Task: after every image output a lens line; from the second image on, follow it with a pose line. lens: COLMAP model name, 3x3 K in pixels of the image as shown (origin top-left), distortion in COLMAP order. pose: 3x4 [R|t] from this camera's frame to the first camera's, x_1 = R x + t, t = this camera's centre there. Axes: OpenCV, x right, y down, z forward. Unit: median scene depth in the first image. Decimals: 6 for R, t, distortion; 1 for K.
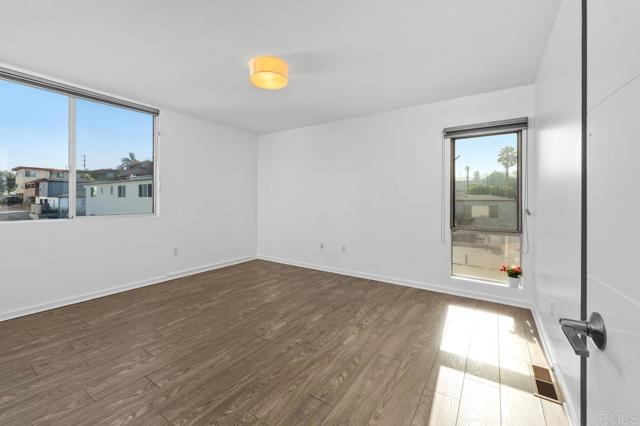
lens RADIAL K [[260.4, 0, 319.3], [0, 260.4, 209.0], [0, 0, 1]] dist [-0.002003, -0.000242]
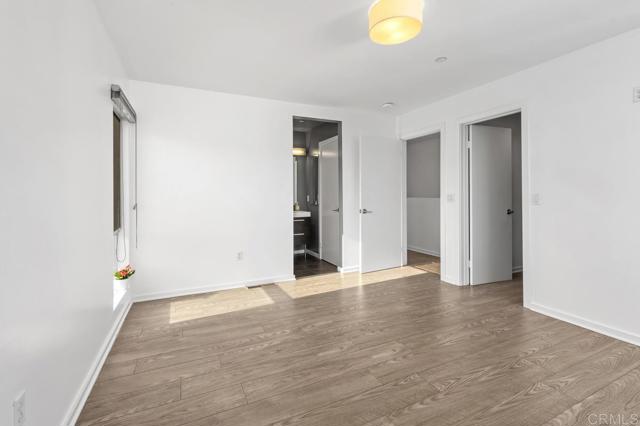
lens RADIAL K [[290.4, 0, 319.6], [0, 290.4, 200.2], [0, 0, 1]] dist [-0.000451, -0.000084]
pose [[-0.858143, -0.008553, 0.513339, -0.435420], [0.018839, 0.998663, 0.048132, -0.057326], [-0.513065, 0.050975, -0.856835, 1.824281]]
